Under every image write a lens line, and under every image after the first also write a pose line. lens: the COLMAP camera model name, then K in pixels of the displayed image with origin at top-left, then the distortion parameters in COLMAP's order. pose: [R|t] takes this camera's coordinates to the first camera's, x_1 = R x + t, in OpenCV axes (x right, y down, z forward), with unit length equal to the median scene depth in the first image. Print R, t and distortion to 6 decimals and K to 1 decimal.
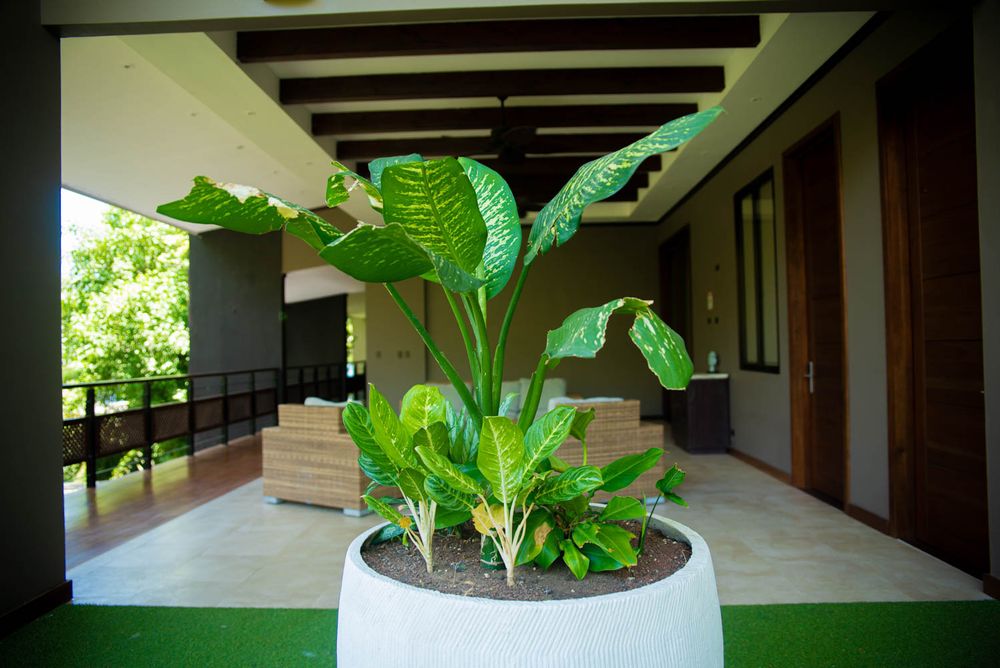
lens RADIAL K [[704.5, 0, 500.0], [0, 704.5, 334.0], [0, 0, 1]] dist [-0.002108, -0.000186]
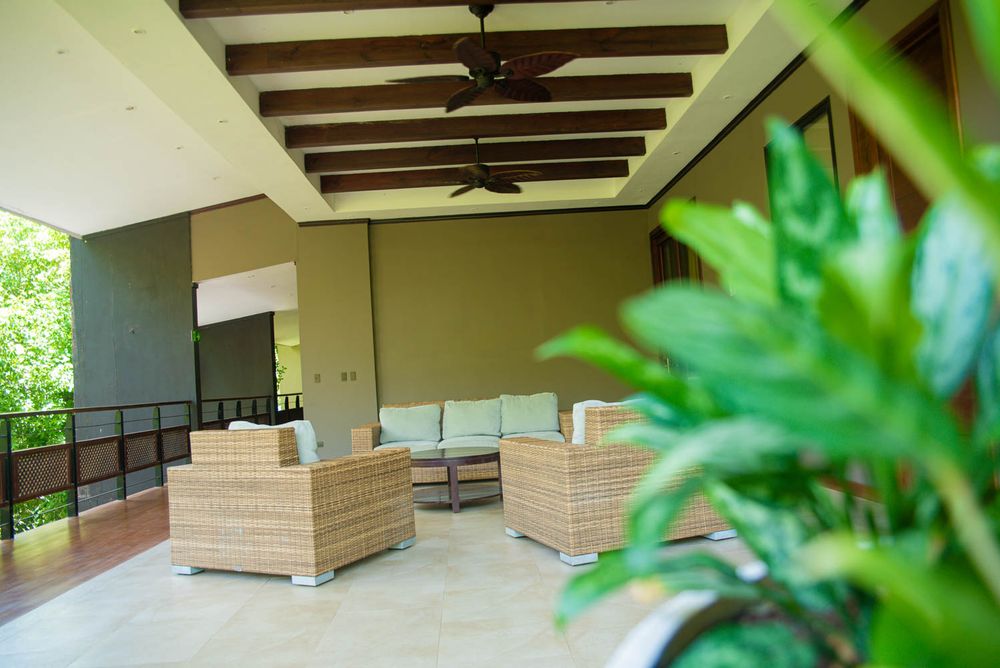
lens RADIAL K [[752.0, 0, 500.0], [0, 752.0, 334.0], [0, 0, 1]] dist [0.001371, 0.002905]
pose [[0.995504, -0.043118, 0.084336, -0.040481], [0.046778, 0.998026, -0.041911, 0.030044], [-0.082362, 0.045667, 0.995556, 0.137580]]
